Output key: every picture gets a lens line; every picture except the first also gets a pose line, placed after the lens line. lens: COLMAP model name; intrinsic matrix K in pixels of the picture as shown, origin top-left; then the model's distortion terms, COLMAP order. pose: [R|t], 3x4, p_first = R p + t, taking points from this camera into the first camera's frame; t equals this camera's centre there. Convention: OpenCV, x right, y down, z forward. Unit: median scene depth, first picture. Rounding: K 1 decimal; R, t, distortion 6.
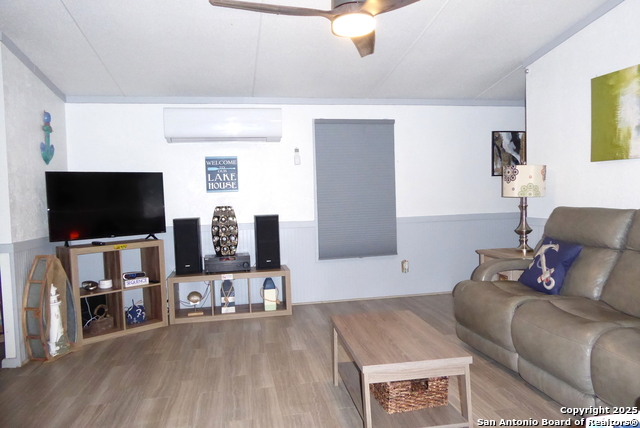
lens RADIAL K [[465.8, 0, 322.6], [0, 465.8, 216.9], [0, 0, 1]] dist [-0.004676, -0.006469]
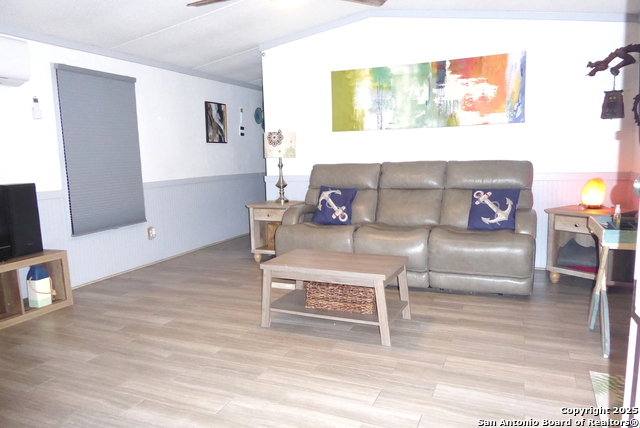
lens RADIAL K [[465.8, 0, 322.6], [0, 465.8, 216.9], [0, 0, 1]] dist [-0.004676, -0.006469]
pose [[0.559881, -0.098914, 0.822648, -0.544511], [0.058768, 0.995089, 0.079652, 0.021005], [-0.826486, 0.003750, 0.562945, 0.205124]]
